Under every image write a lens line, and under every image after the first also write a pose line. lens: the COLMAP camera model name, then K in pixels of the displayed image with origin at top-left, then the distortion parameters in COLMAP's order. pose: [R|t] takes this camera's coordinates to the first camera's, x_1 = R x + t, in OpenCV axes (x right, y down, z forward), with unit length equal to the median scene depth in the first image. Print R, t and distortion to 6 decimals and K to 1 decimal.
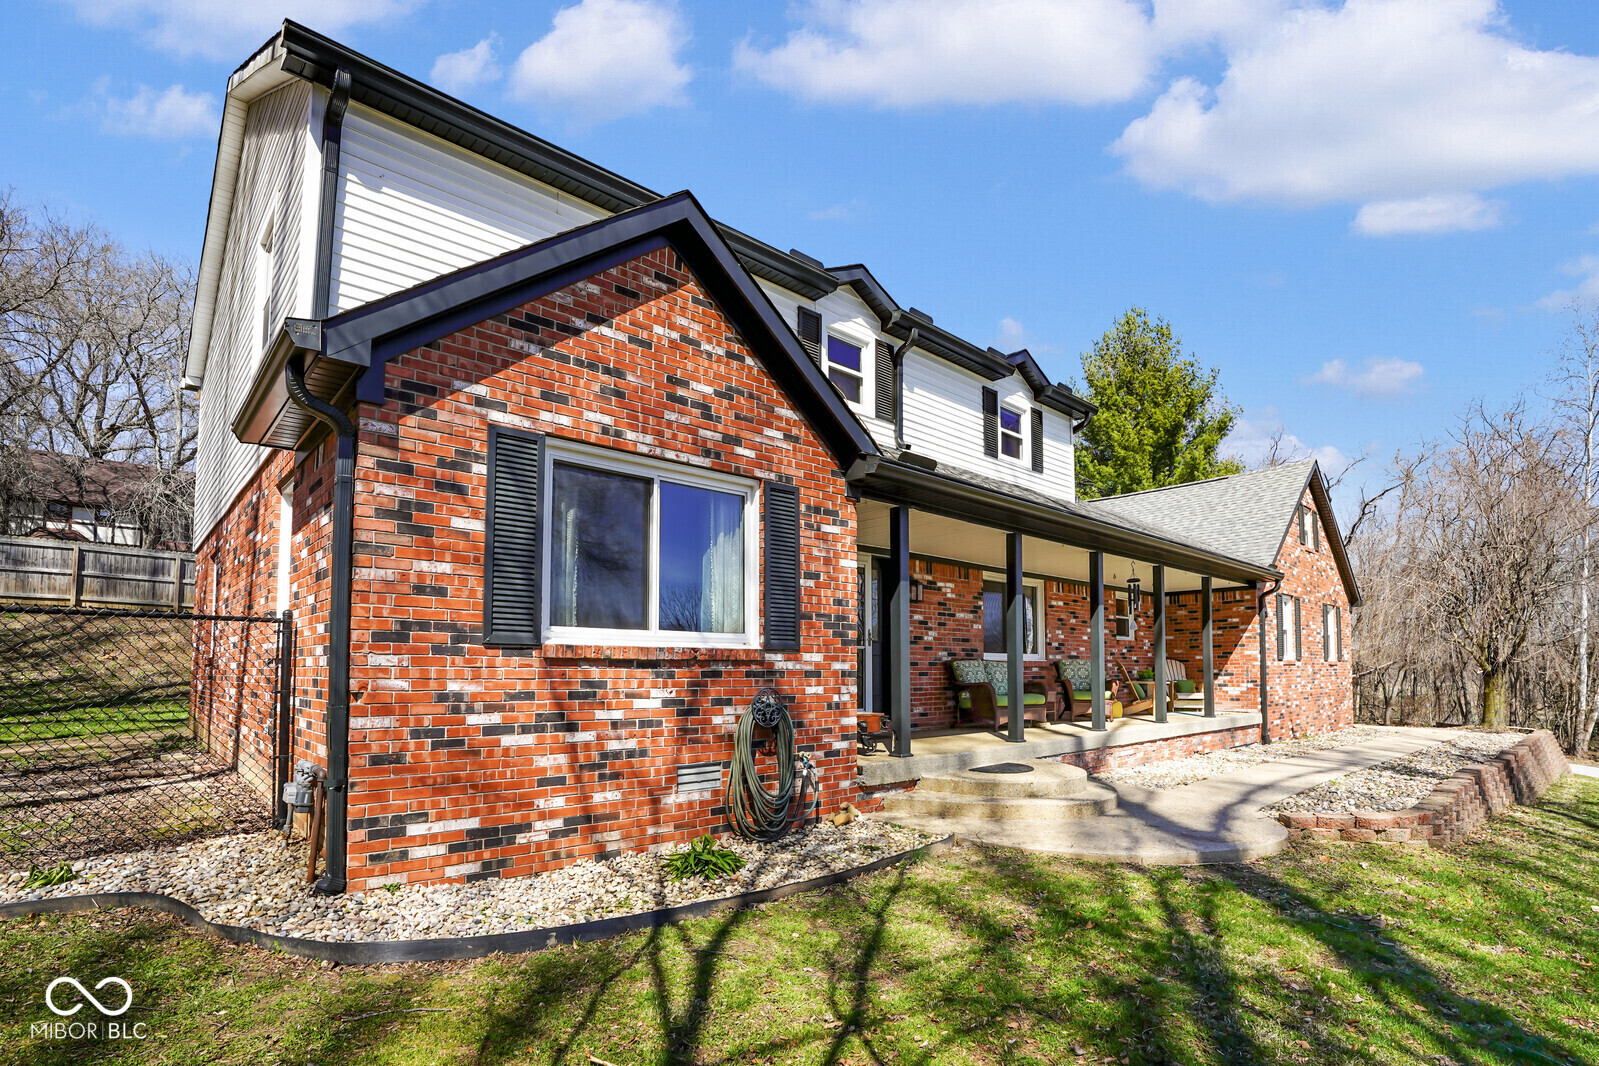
lens RADIAL K [[749.8, 0, 820.0], [0, 749.8, 671.3], [0, 0, 1]] dist [-0.044588, -0.000102]
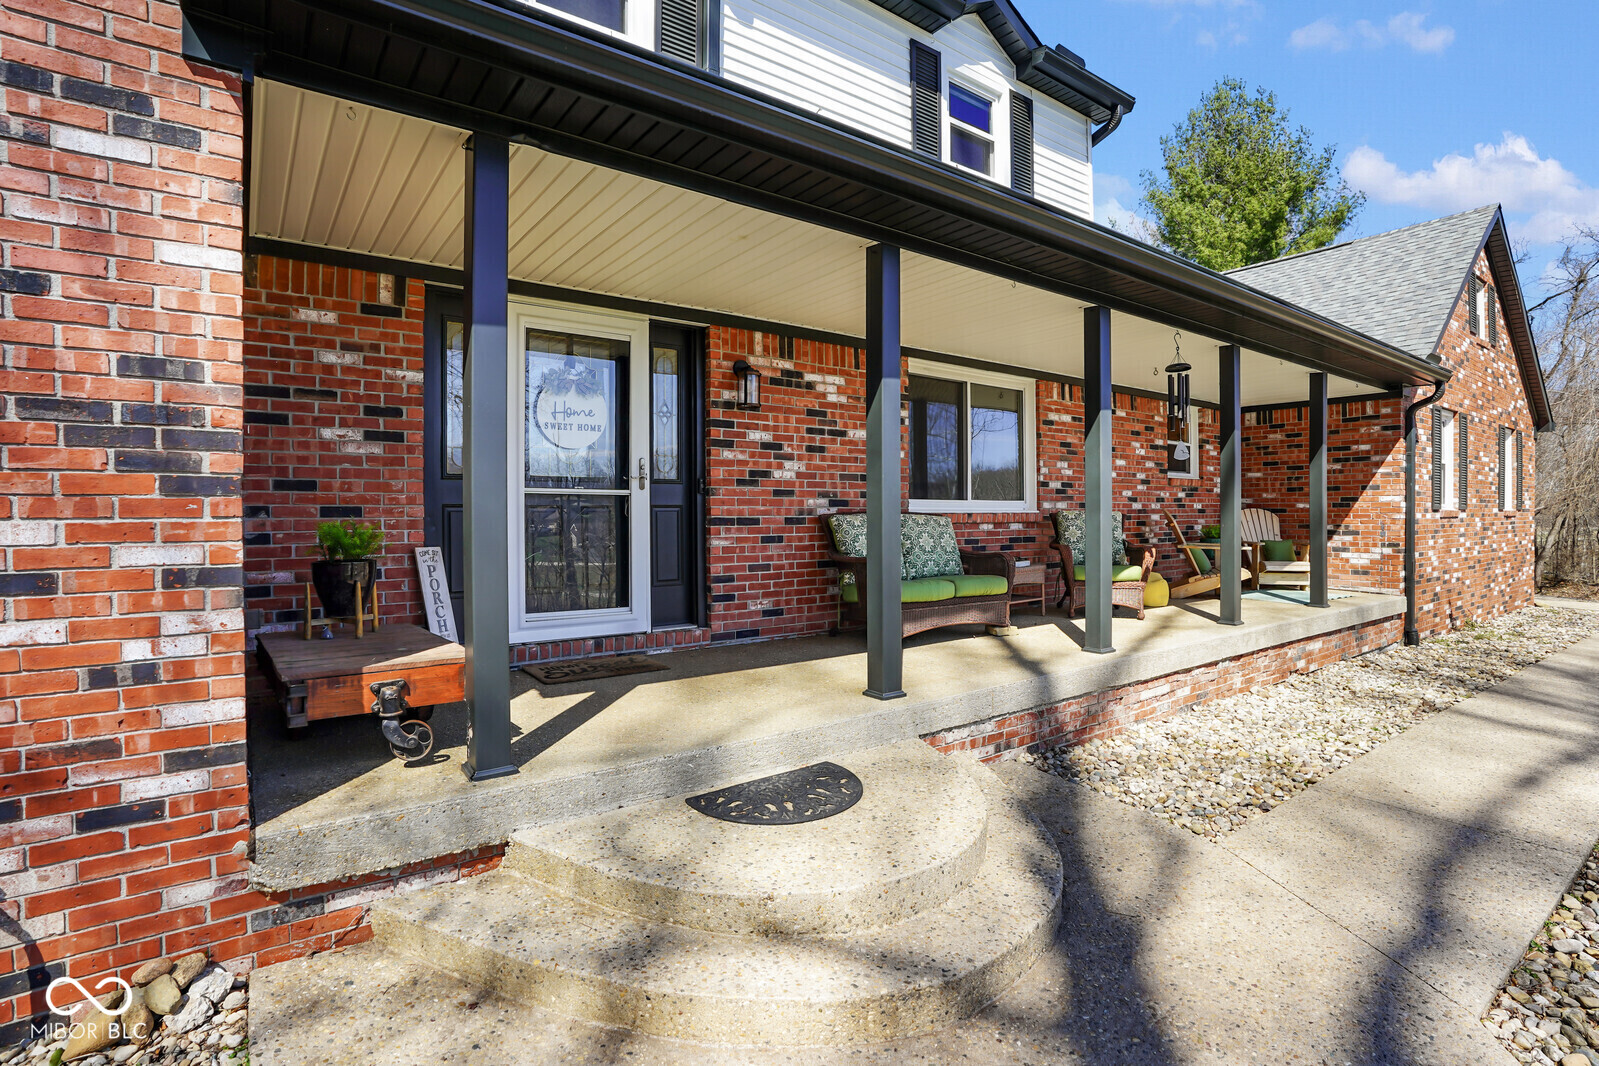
lens RADIAL K [[773.0, 0, 802.0], [0, 773.0, 524.4], [0, 0, 1]] dist [-0.066203, 0.027515]
pose [[0.993612, 0.008821, -0.112508, 0.208038], [-0.006609, 0.999778, 0.020019, -0.017660], [0.112659, -0.019148, 0.993449, 0.406599]]
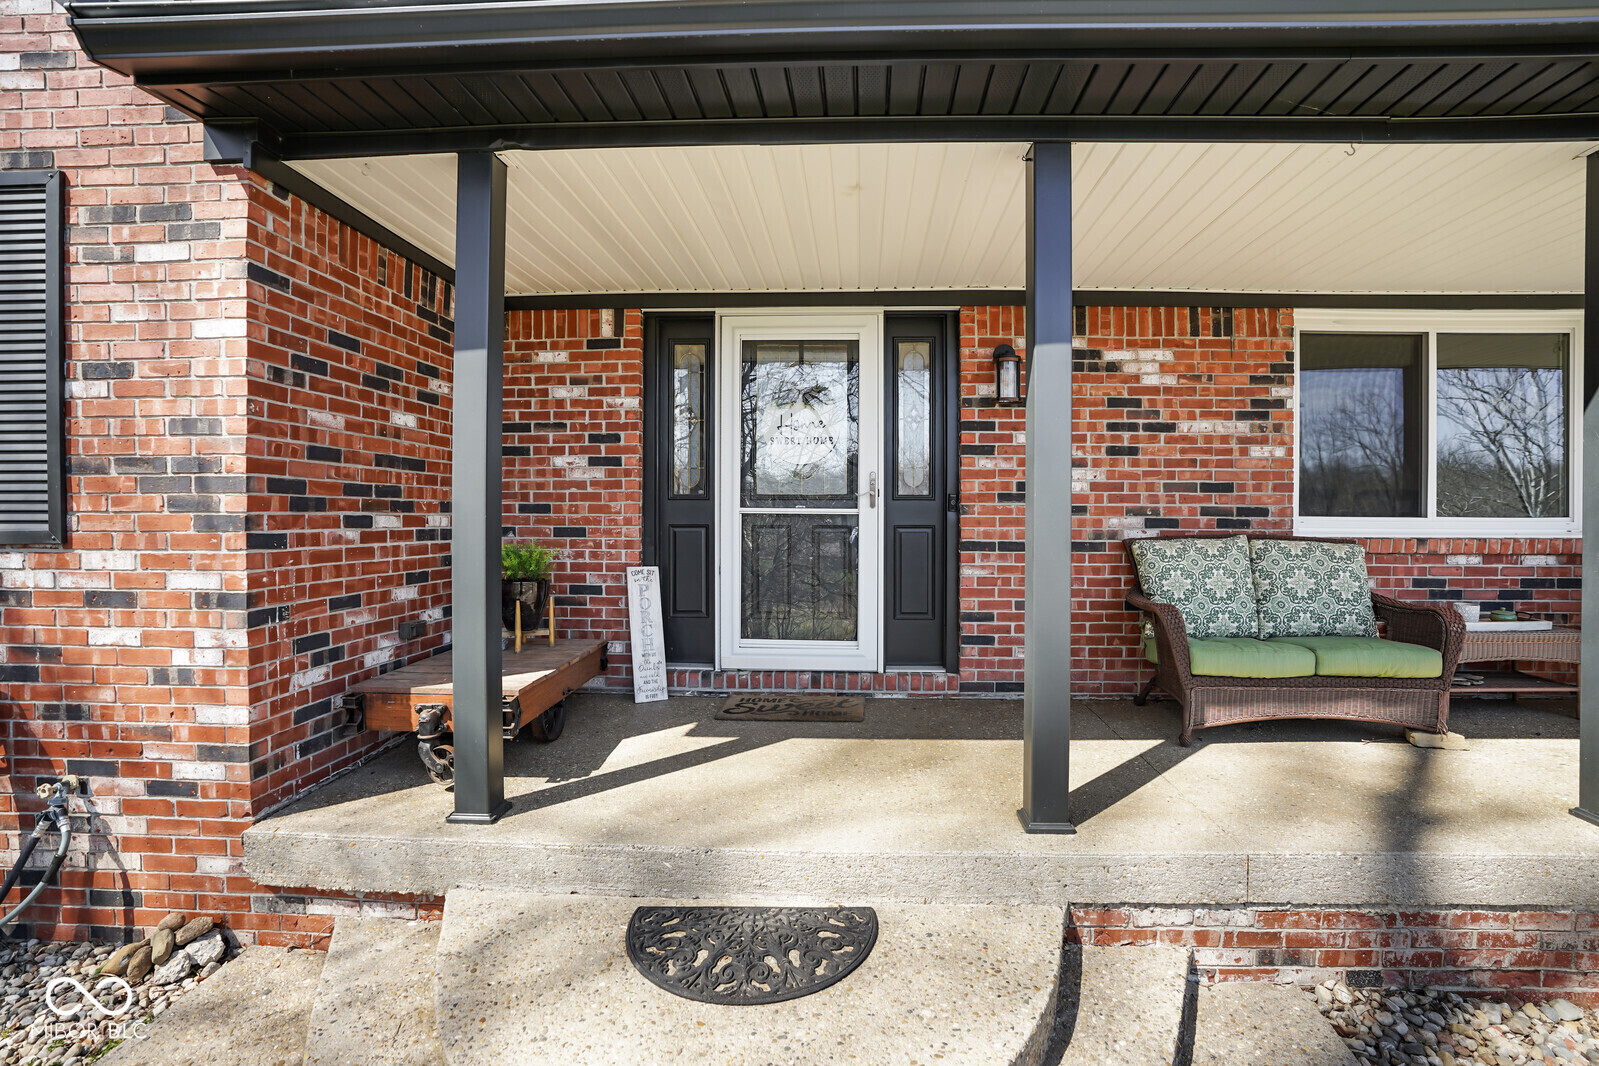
lens RADIAL K [[753.0, 0, 826.4], [0, 753.0, 523.5], [0, 0, 1]] dist [-0.067236, 0.026552]
pose [[0.706127, 0.020471, -0.707789, 0.324948], [-0.006901, 0.999733, 0.022030, -0.029325], [0.708052, -0.010672, 0.706080, 0.563812]]
